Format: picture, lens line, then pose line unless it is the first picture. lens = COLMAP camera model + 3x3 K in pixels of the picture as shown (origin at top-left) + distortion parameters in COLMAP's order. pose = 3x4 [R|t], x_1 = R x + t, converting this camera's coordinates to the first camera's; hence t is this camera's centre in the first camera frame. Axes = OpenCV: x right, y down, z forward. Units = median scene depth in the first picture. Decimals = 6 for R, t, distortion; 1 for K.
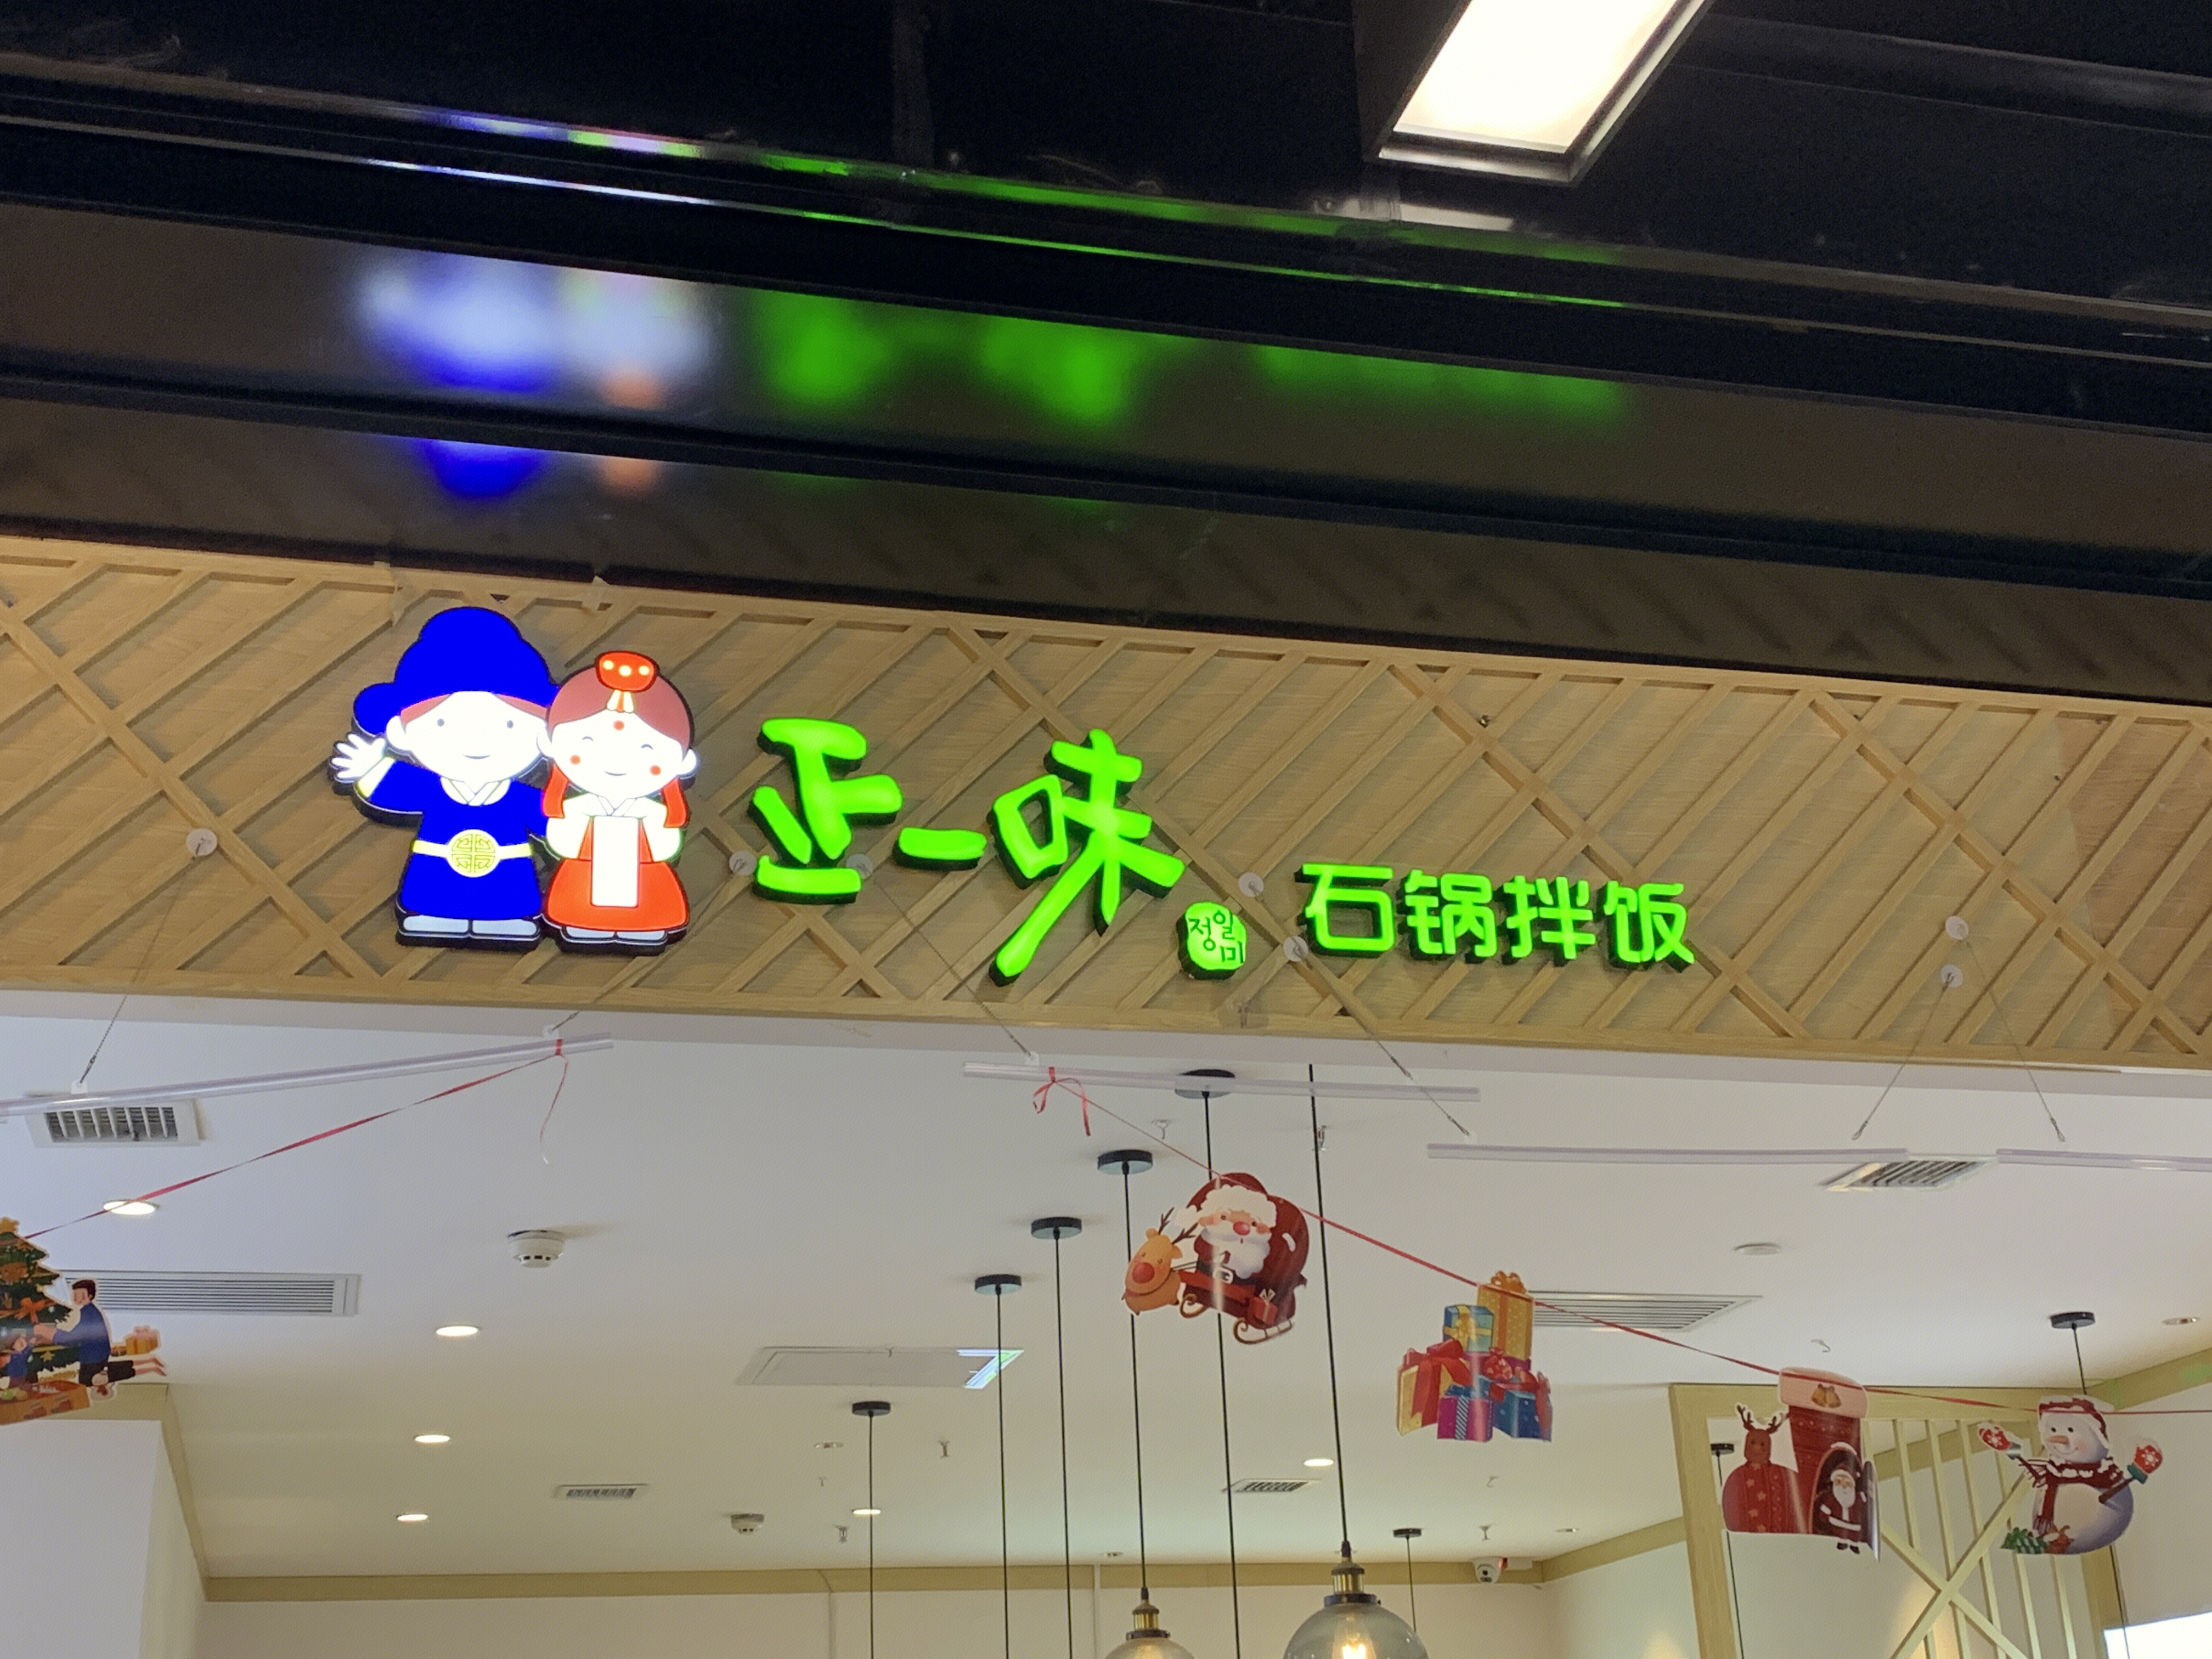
lens RADIAL K [[2850.0, 0, 1099.0], [0, 2850.0, 826.0], [0, 0, 1]] dist [0.139385, 0.000000]
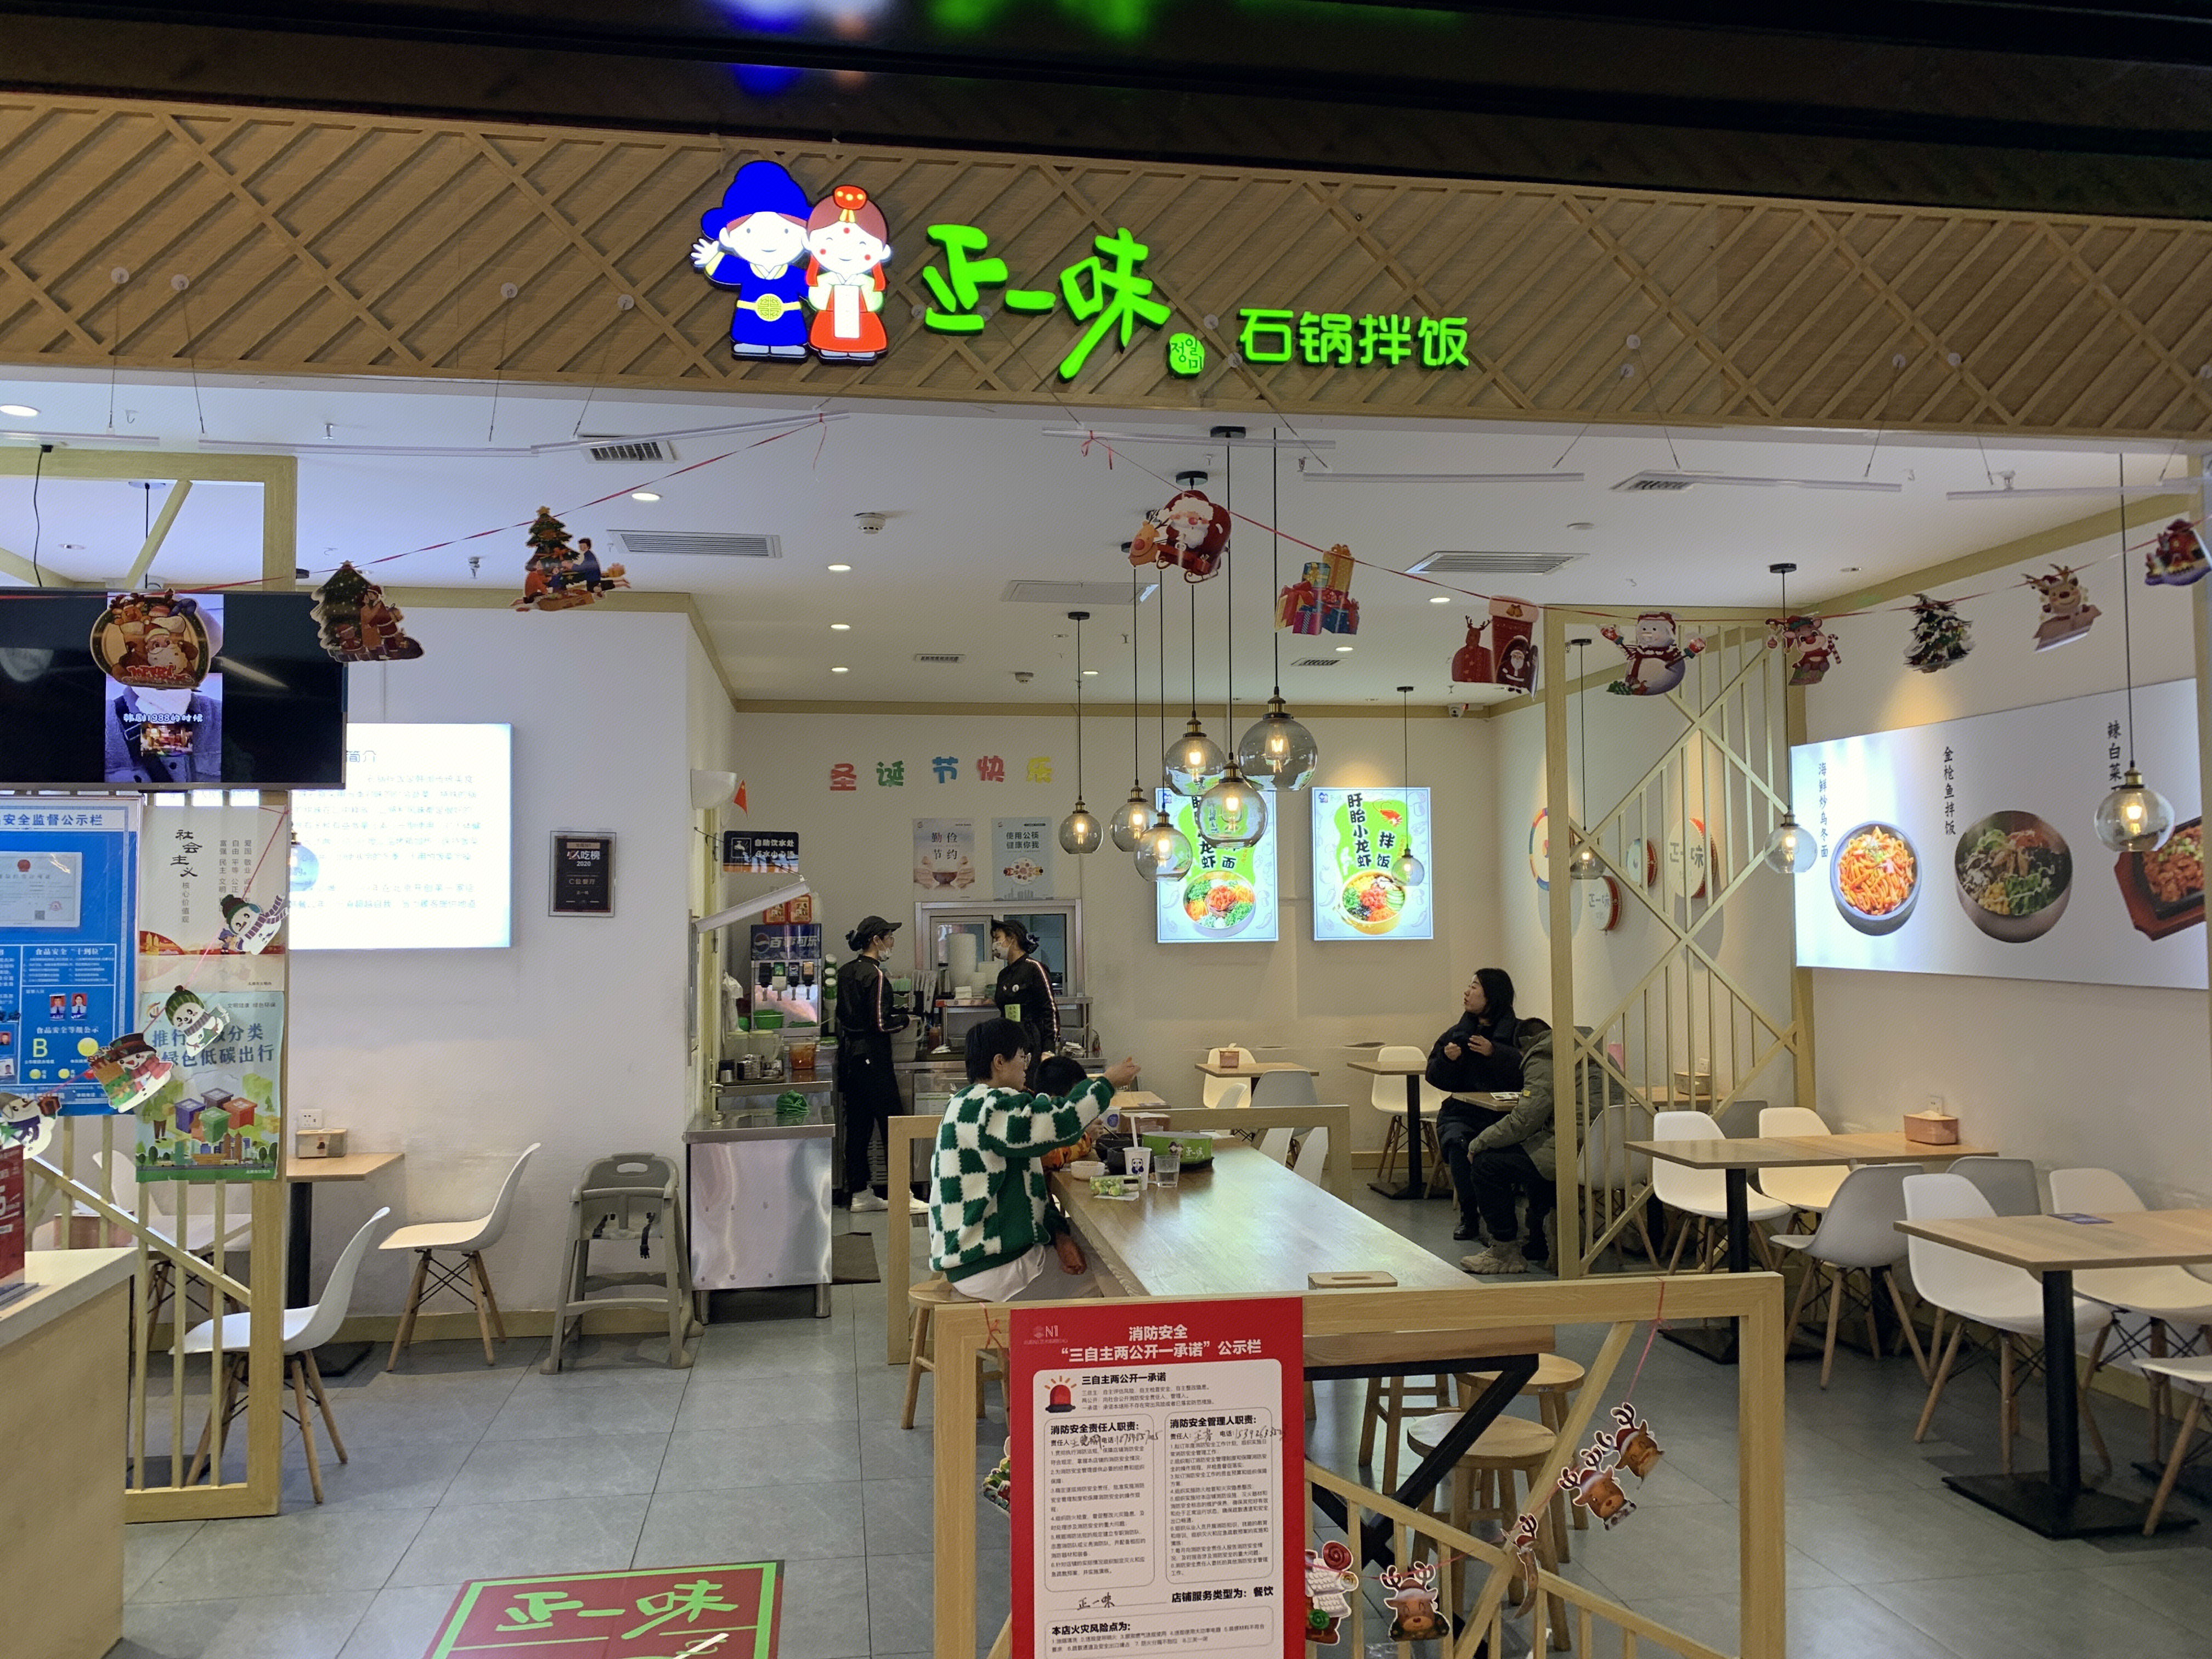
lens RADIAL K [[1822.8, 0, 1105.2], [0, 1822.8, 830.7], [0, 0, 1]] dist [0.031927, -0.033395]
pose [[0.993110, 0.026513, -0.114150, 0.126882], [0.010219, 0.950769, 0.309731, -0.030559], [0.116743, -0.308764, 0.943947, -0.158585]]
